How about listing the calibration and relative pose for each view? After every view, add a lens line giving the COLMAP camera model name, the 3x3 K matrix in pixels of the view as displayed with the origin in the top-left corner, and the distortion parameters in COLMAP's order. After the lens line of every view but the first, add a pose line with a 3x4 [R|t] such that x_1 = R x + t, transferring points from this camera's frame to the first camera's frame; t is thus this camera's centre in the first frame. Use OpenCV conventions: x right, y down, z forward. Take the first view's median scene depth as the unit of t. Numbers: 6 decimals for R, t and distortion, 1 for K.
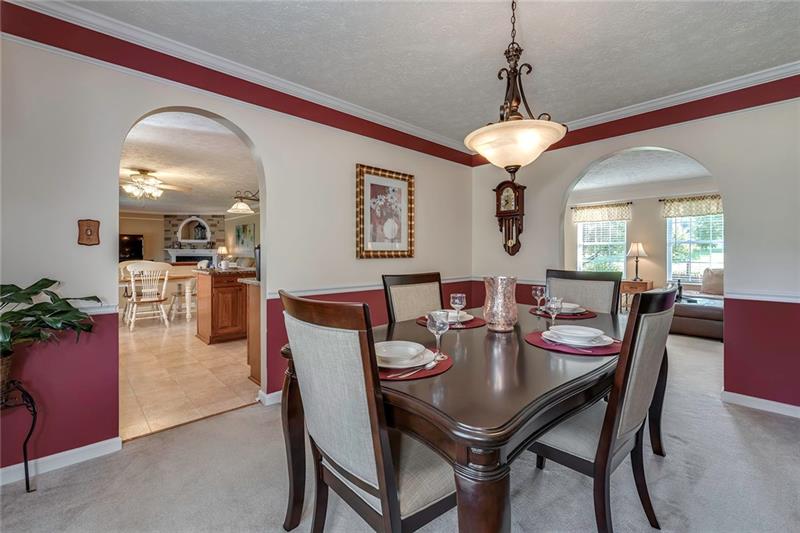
lens RADIAL K [[348.5, 0, 402.1], [0, 348.5, 255.6], [0, 0, 1]] dist [0.002255, 0.000507]
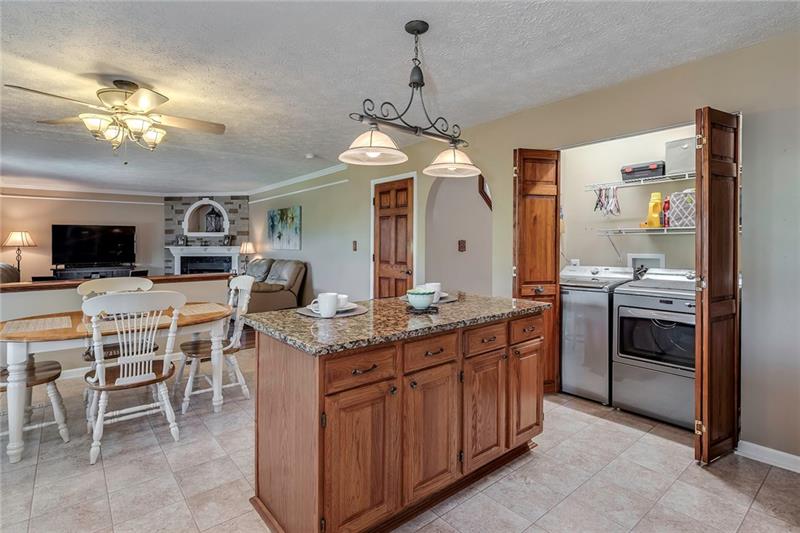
lens RADIAL K [[406.2, 0, 391.7], [0, 406.2, 241.6], [0, 0, 1]] dist [0.000409, 0.000100]
pose [[0.996291, -0.007929, -0.085679, -0.182661], [0.006738, 0.999877, -0.014179, -0.015251], [0.085780, 0.013549, 0.996222, 0.262668]]
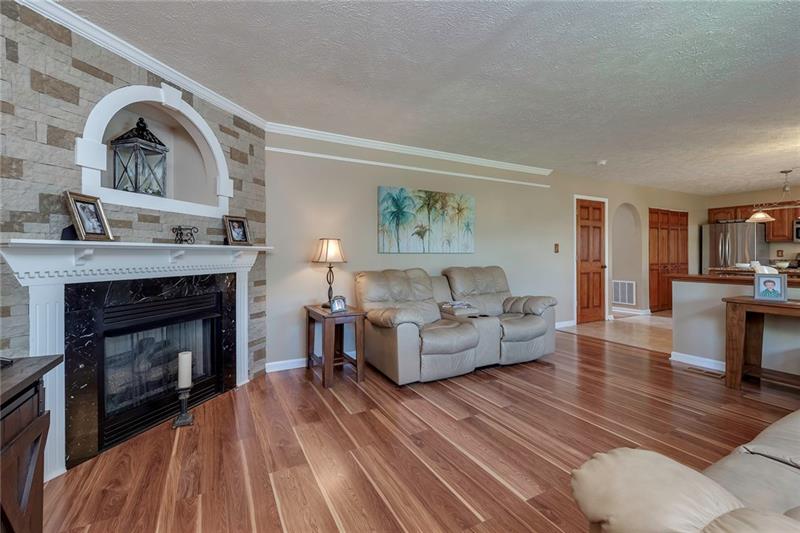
lens RADIAL K [[348.5, 0, 402.1], [0, 348.5, 255.6], [0, 0, 1]] dist [0.002255, 0.000507]
pose [[0.258089, -0.008210, 0.966086, -0.846895], [0.010893, 0.999925, 0.005588, -0.012079], [-0.966060, 0.009082, 0.258159, 0.896703]]
